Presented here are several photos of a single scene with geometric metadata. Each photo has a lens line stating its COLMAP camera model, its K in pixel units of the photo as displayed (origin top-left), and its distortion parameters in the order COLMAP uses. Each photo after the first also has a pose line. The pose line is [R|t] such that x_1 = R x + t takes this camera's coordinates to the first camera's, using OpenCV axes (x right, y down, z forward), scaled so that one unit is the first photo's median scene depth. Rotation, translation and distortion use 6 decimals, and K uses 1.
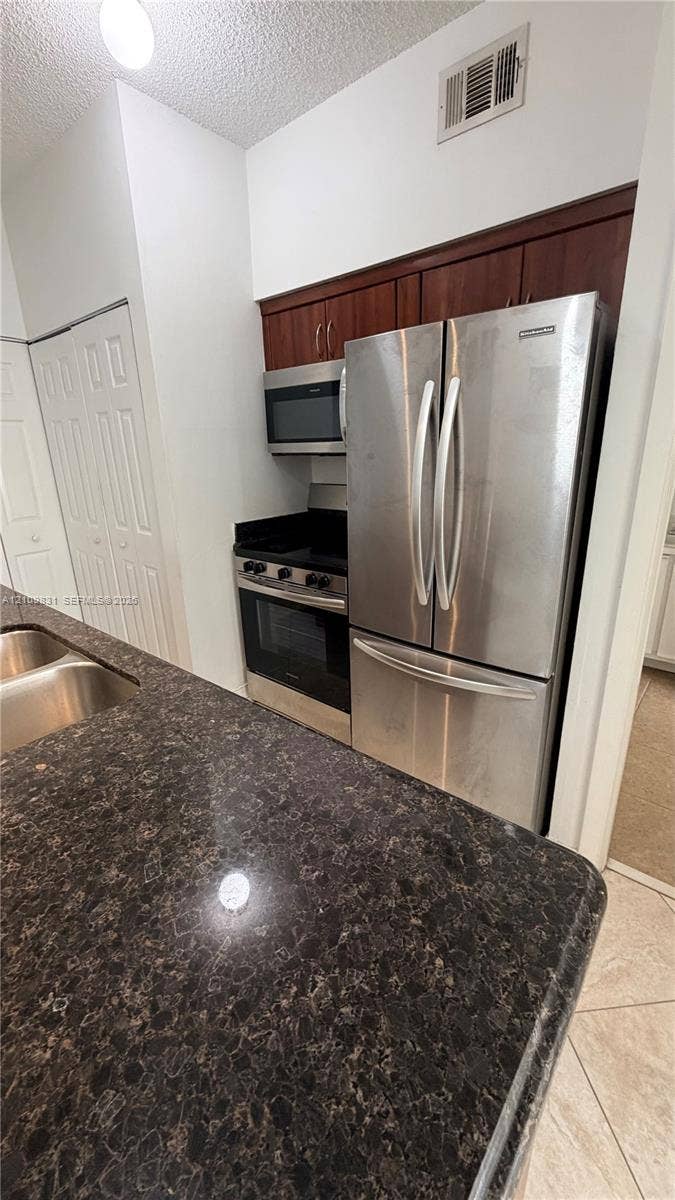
lens RADIAL K [[476.6, 0, 342.7], [0, 476.6, 600.6], [0, 0, 1]] dist [0.002089, -0.000296]
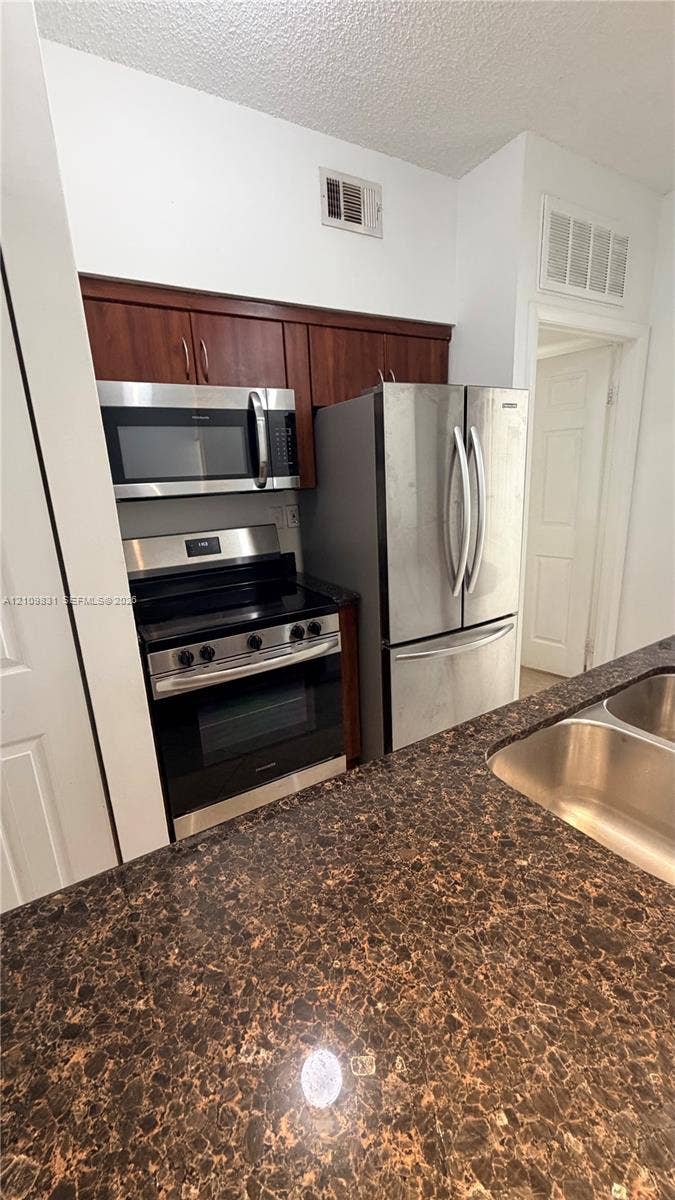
lens RADIAL K [[476.6, 0, 338.5], [0, 476.6, 598.9], [0, 0, 1]] dist [0.002089, -0.000296]
pose [[0.326515, -0.234828, 0.915556, -0.836454], [0.330762, 0.935788, 0.122057, -0.185968], [-0.885429, 0.262978, 0.383221, 0.598797]]
